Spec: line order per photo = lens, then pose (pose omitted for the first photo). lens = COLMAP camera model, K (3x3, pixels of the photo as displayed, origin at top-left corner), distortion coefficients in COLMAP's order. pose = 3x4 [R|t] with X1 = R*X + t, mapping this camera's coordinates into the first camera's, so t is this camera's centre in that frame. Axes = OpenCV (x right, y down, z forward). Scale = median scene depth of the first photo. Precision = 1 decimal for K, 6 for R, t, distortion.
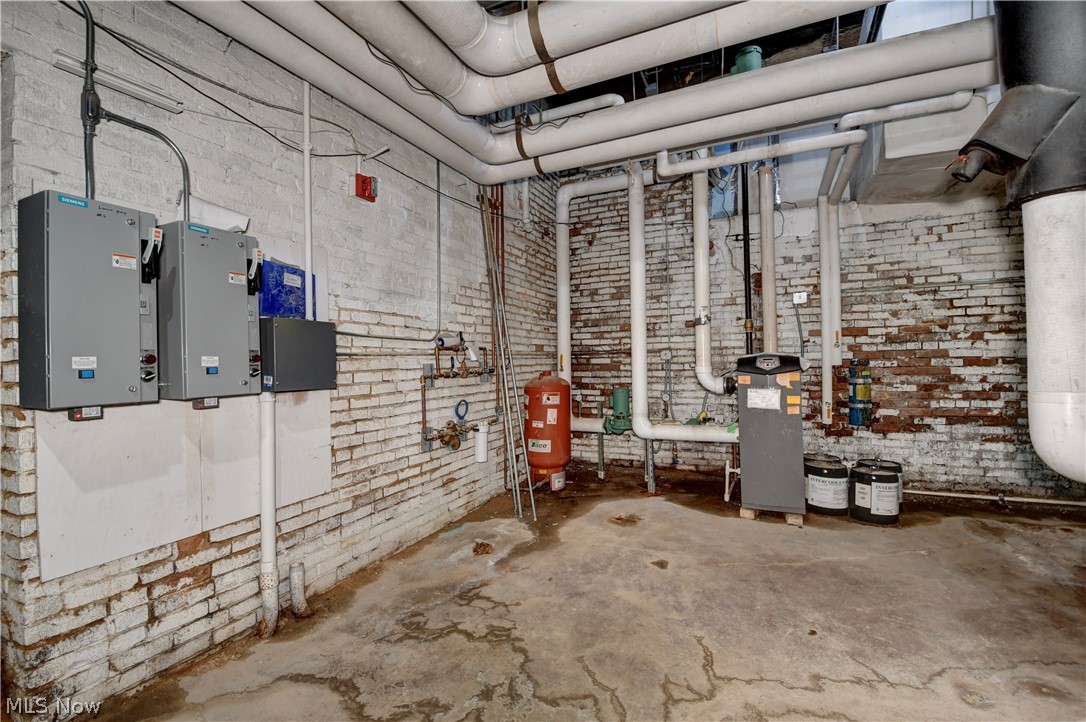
lens RADIAL K [[471.6, 0, 541.9], [0, 471.6, 358.6], [0, 0, 1]] dist [-0.016217, -0.003706]
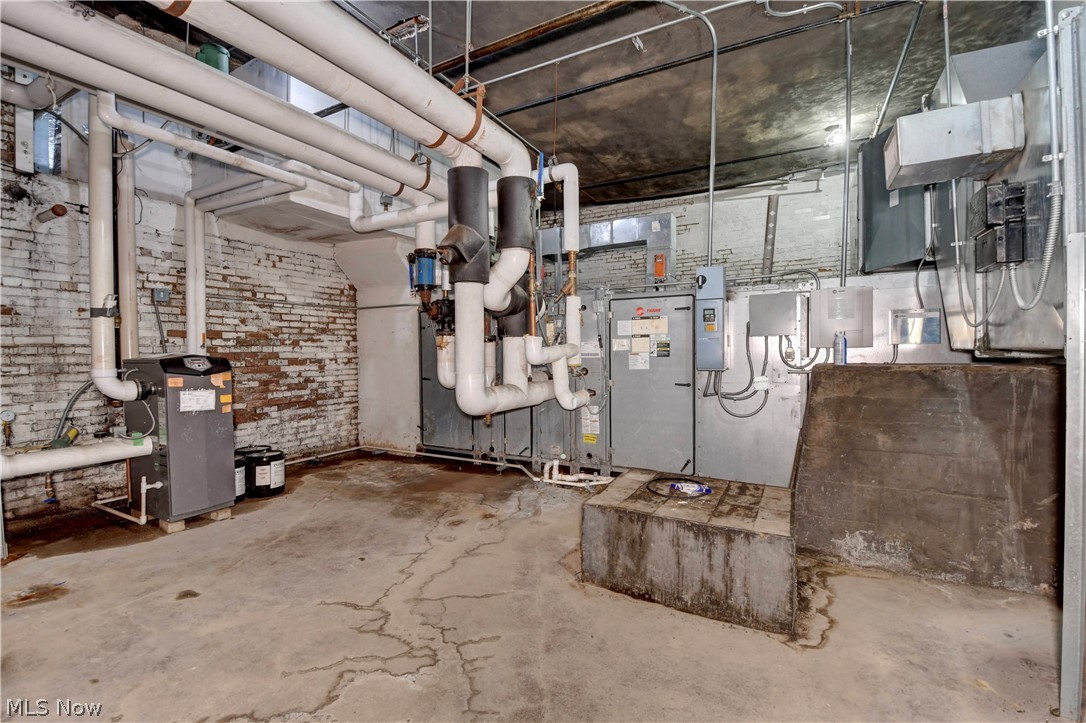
lens RADIAL K [[471.6, 0, 543.5], [0, 471.6, 359.5], [0, 0, 1]] dist [-0.016217, -0.003706]
pose [[0.053877, 0.001312, 0.998547, -0.389346], [0.001701, 0.999998, -0.001406, 0.002653], [-0.998546, 0.001774, 0.053874, 0.199941]]
